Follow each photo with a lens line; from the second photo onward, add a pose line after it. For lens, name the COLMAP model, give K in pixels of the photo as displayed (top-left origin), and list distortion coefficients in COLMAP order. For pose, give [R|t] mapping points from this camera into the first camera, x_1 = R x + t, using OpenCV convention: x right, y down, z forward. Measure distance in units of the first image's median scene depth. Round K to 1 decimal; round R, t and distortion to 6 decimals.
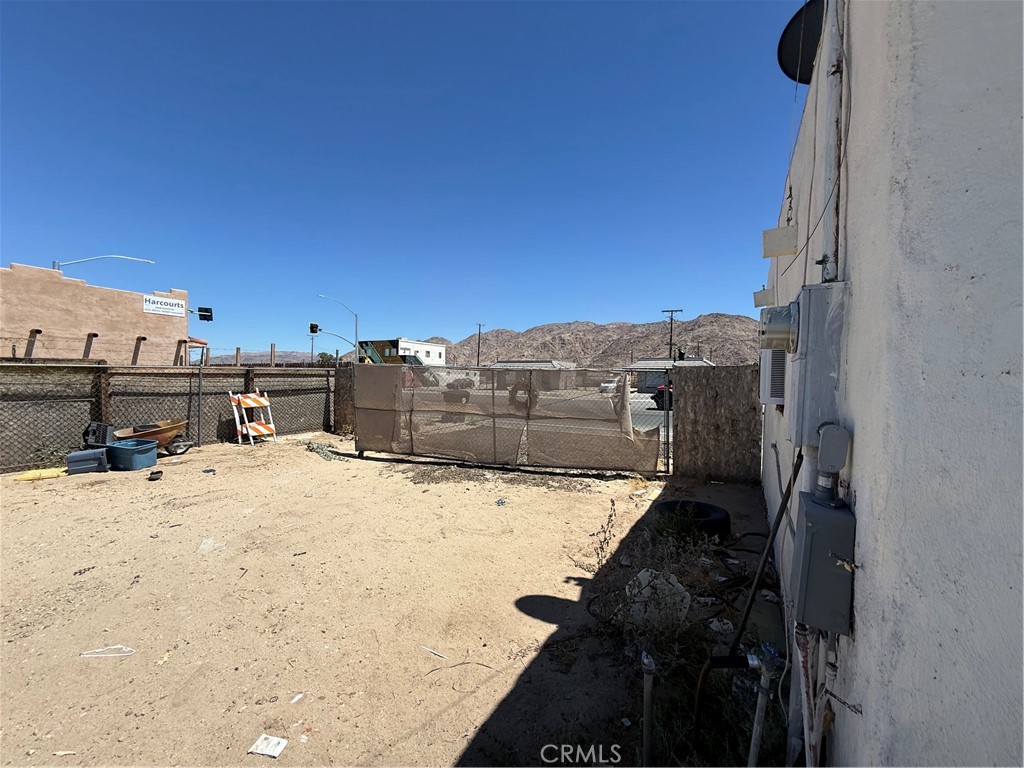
lens RADIAL K [[406.8, 0, 514.2], [0, 406.8, 382.4], [0, 0, 1]] dist [0.001151, 0.000146]
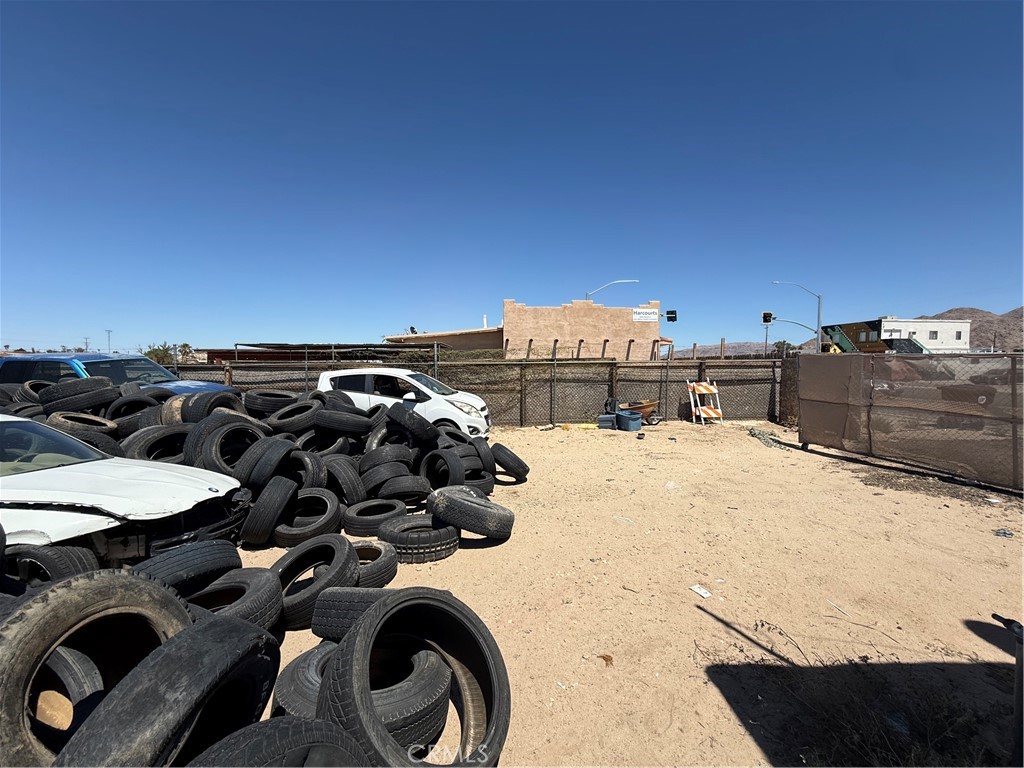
lens RADIAL K [[406.8, 0, 514.2], [0, 406.8, 382.4], [0, 0, 1]] dist [0.001151, 0.000146]
pose [[0.526855, 0.023323, -0.849635, 0.081496], [-0.004874, 0.999690, 0.024420, 0.001384], [0.849941, -0.008724, 0.526805, -0.107881]]
